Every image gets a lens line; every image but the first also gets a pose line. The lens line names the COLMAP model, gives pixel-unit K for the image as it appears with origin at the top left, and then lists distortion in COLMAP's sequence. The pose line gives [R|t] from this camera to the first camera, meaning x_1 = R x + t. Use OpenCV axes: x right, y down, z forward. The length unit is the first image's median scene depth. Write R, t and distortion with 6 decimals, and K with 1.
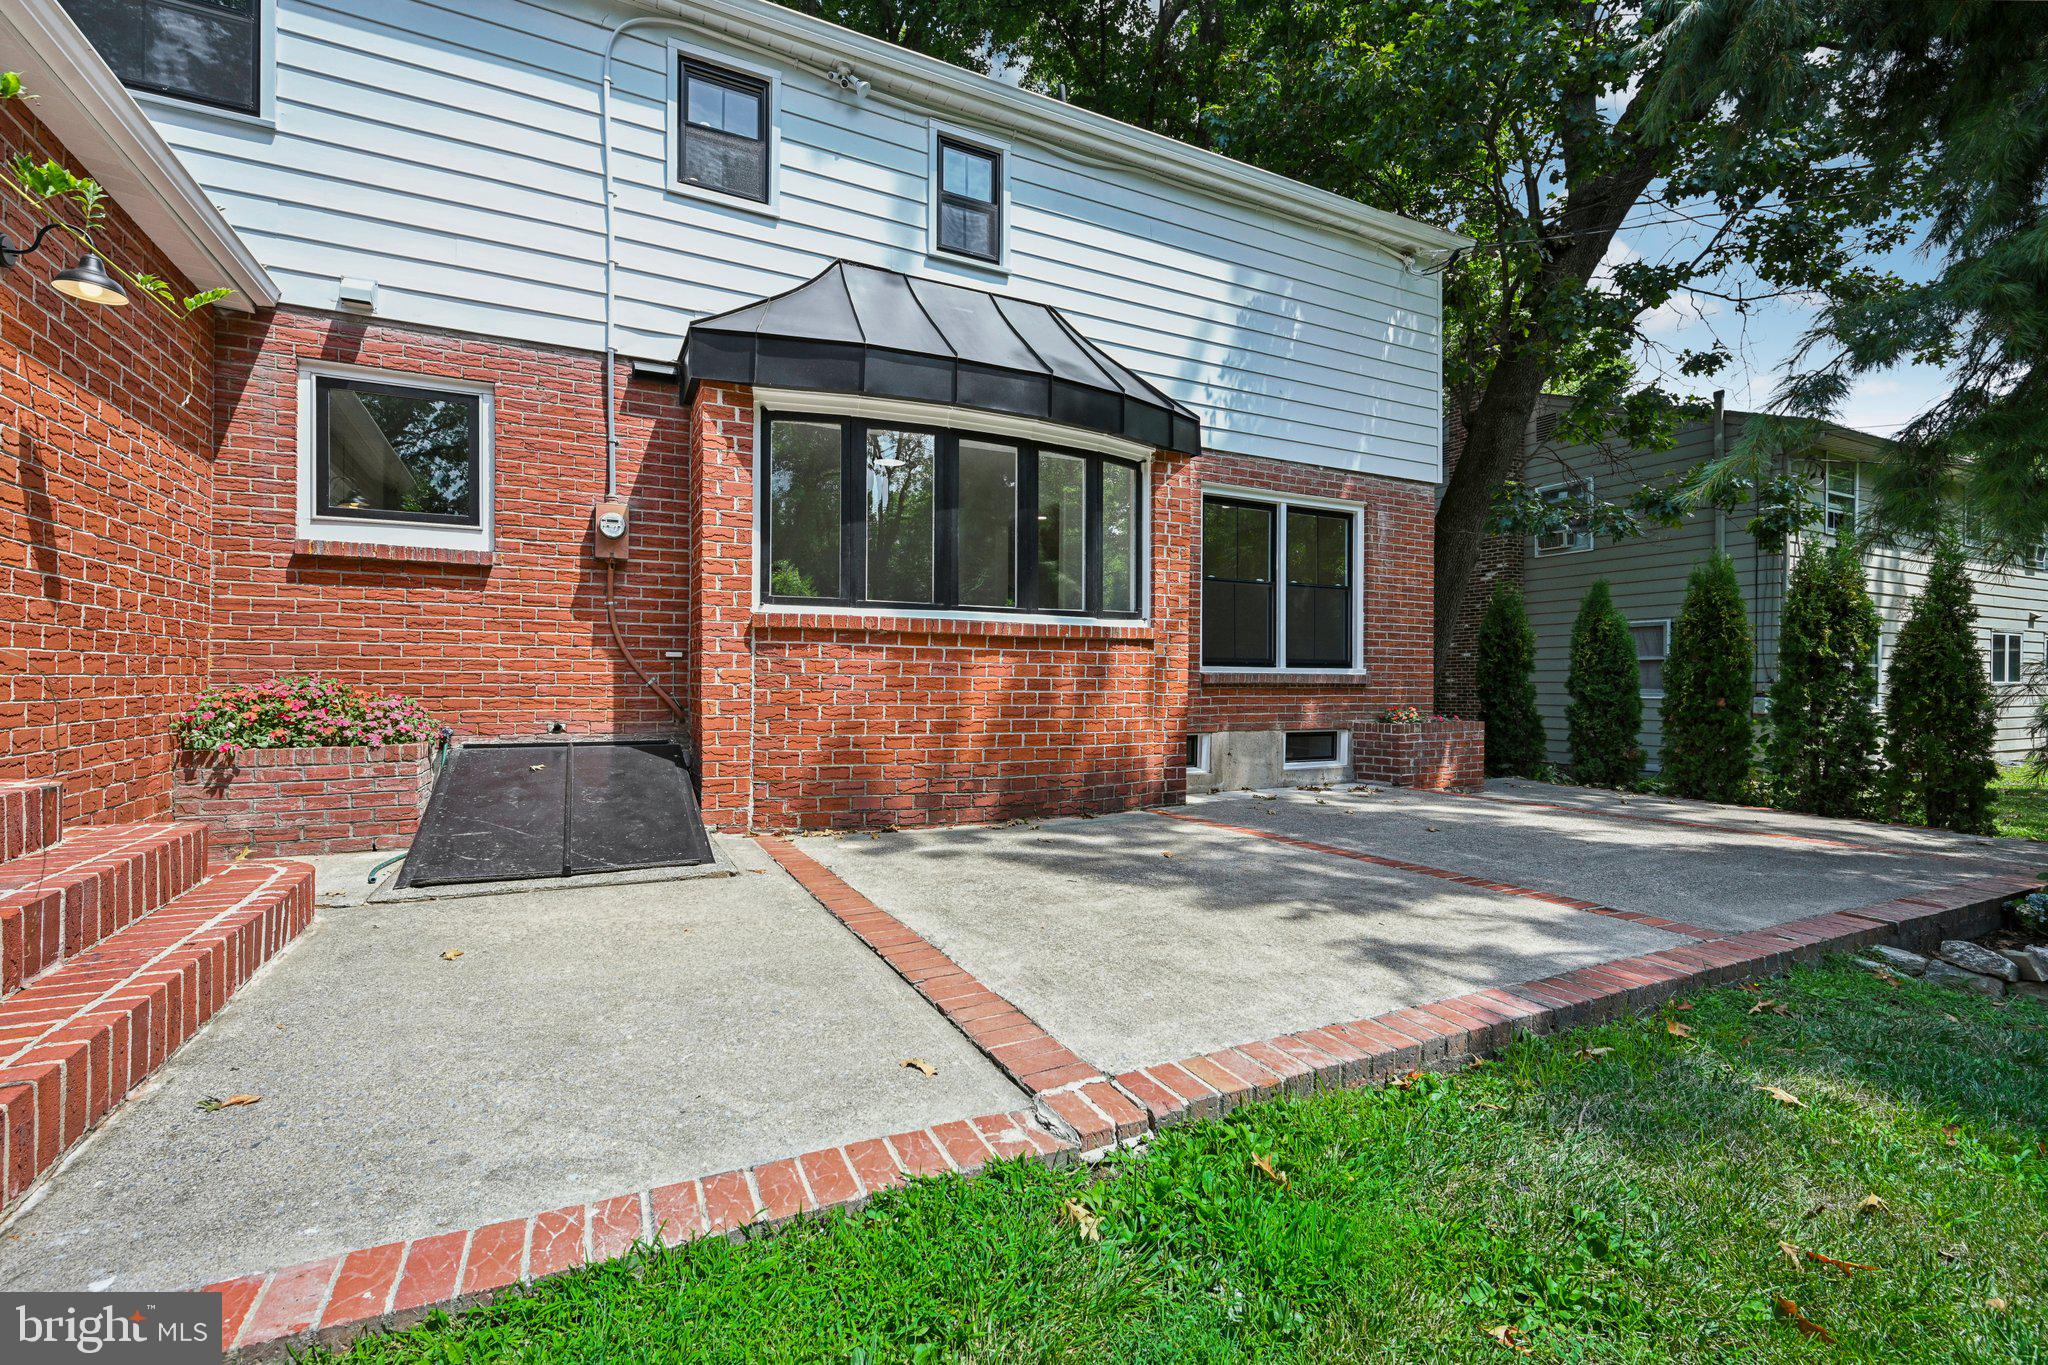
lens RADIAL K [[880.8, 0, 1024.0], [0, 880.8, 682.5], [0, 0, 1]] dist [-0.009061, 0.000132]
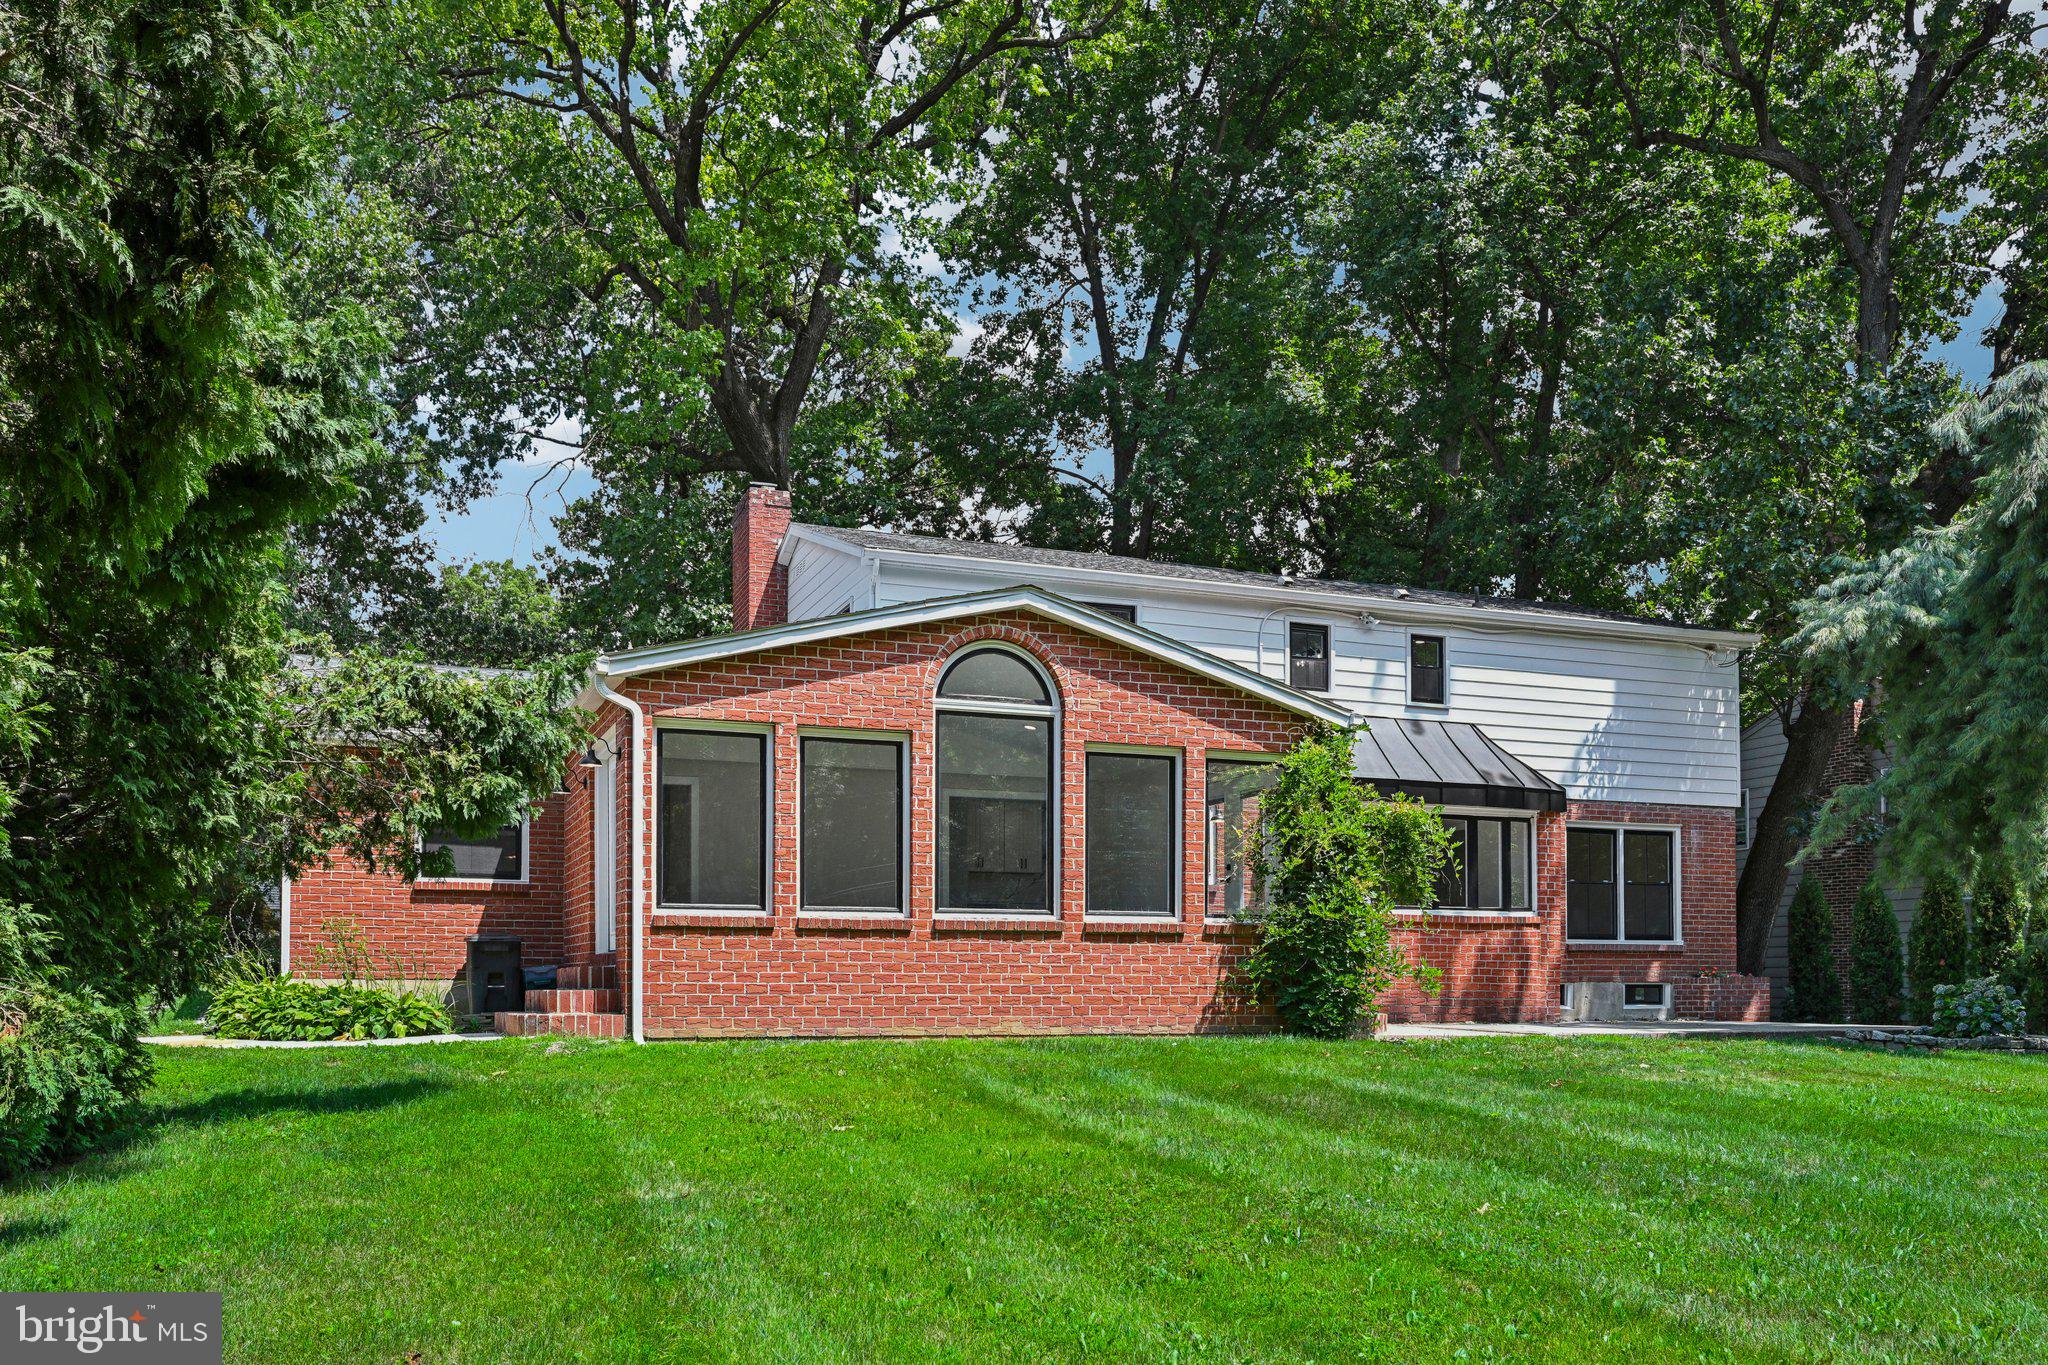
lens RADIAL K [[1578.4, 0, 967.9], [0, 1578.4, 953.8], [0, 0, 1]] dist [0.001501, -0.003176]
pose [[0.992554, -0.006044, -0.121659, -0.562643], [0.004020, 0.999849, -0.016877, 0.055285], [0.121743, 0.016262, 0.992428, -2.094549]]
